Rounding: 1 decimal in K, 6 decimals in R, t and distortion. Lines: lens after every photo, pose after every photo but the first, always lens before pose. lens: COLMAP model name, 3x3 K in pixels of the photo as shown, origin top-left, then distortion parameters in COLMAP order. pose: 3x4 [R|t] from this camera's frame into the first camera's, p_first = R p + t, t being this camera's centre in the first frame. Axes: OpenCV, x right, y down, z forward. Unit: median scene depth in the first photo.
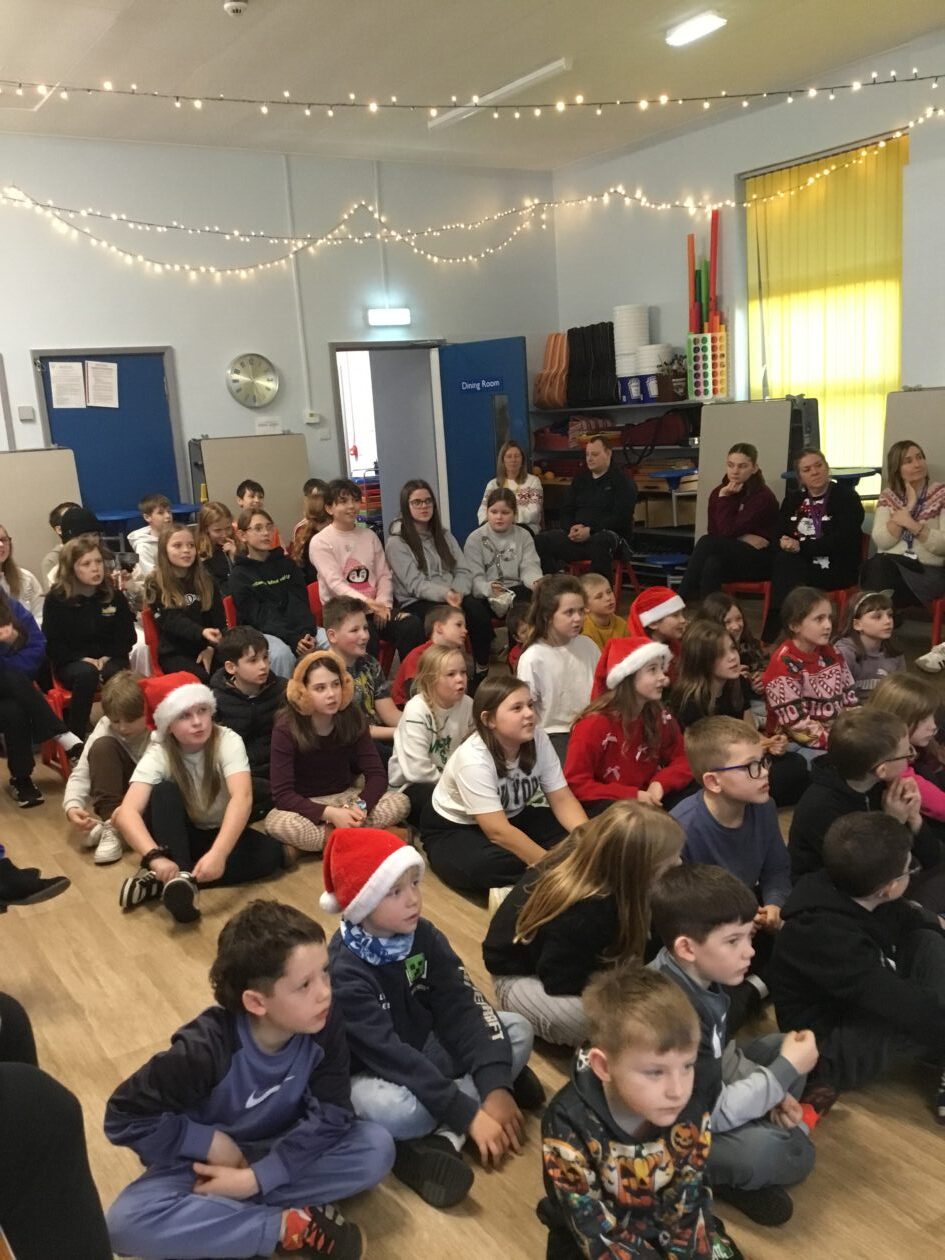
lens RADIAL K [[1183.9, 0, 472.7], [0, 1183.9, 631.8], [0, 0, 1]] dist [0.054668, -0.089965]
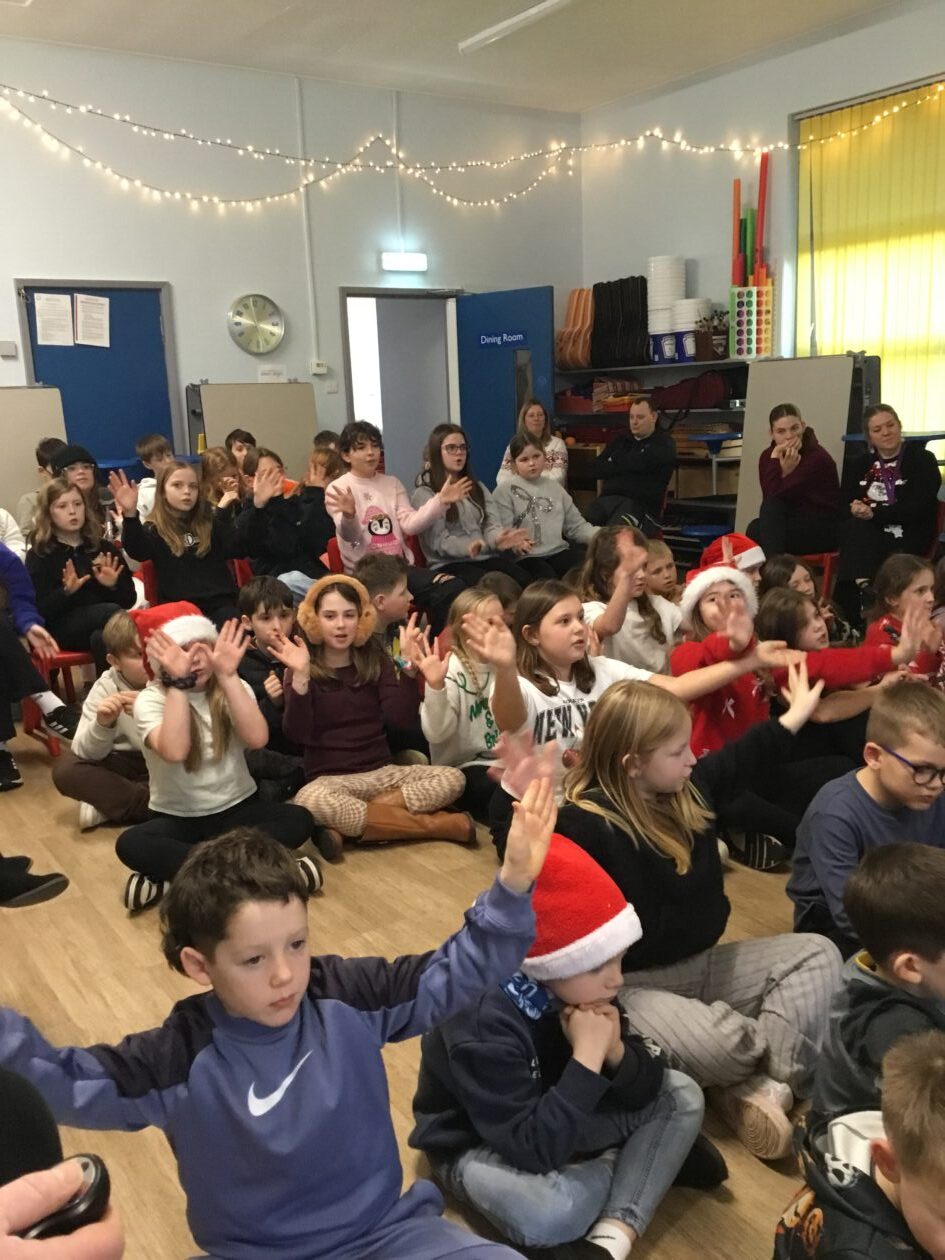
lens RADIAL K [[1185.7, 0, 471.6], [0, 1185.7, 633.0], [0, 0, 1]] dist [0.042957, -0.090690]
pose [[0.999415, 0.023574, 0.024793, -0.037094], [-0.023815, 0.999672, 0.009469, 0.013821], [-0.024562, -0.010054, 0.999648, 0.078795]]
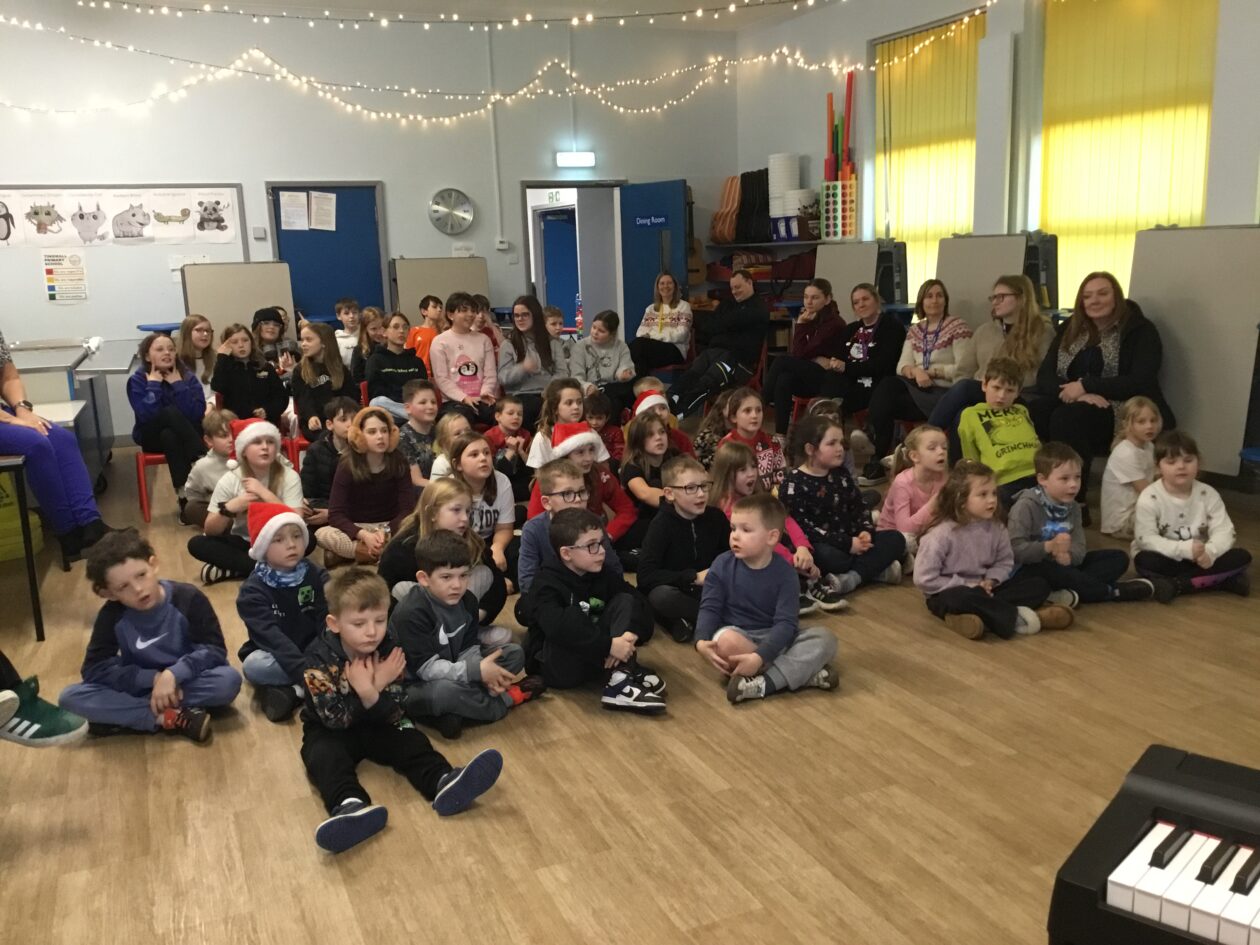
lens RADIAL K [[1183.9, 0, 629.7], [0, 1183.9, 486.4], [0, 0, 1]] dist [0.054668, -0.089965]
pose [[0.986633, 0.064097, -0.149826, 0.188597], [-0.061315, 0.997851, 0.023118, 0.024580], [0.150986, -0.013623, 0.988442, -0.151398]]
